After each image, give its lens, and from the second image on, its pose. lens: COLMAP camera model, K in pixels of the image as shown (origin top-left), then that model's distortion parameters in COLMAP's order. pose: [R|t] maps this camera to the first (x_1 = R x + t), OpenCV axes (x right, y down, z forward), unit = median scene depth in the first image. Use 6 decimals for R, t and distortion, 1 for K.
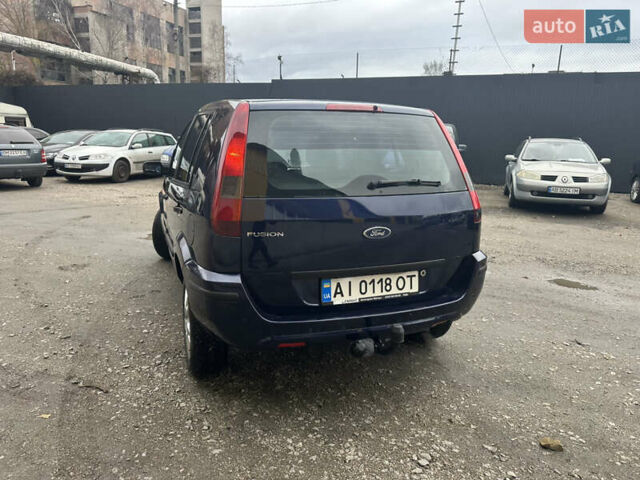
lens RADIAL K [[448.4, 0, 316.4], [0, 448.4, 242.0], [0, 0, 1]] dist [0.022385, -0.028441]
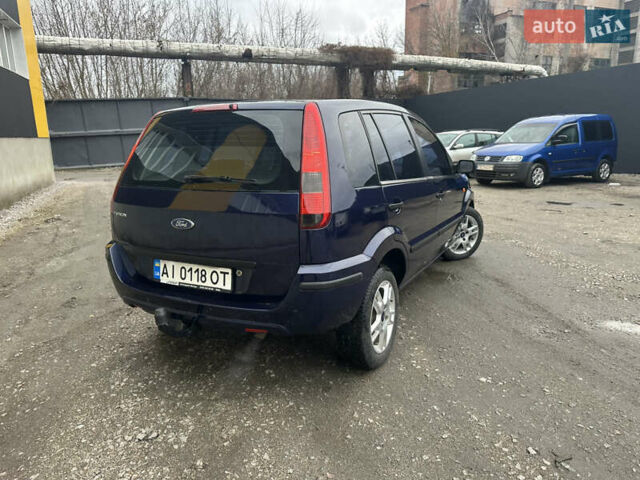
lens RADIAL K [[448.4, 0, 318.4], [0, 448.4, 237.6], [0, 0, 1]] dist [0.022385, -0.028441]
pose [[0.665391, 0.125270, -0.735909, 0.946541], [-0.132424, 0.989992, 0.048787, -0.069185], [0.734656, 0.064989, 0.675320, 0.416592]]
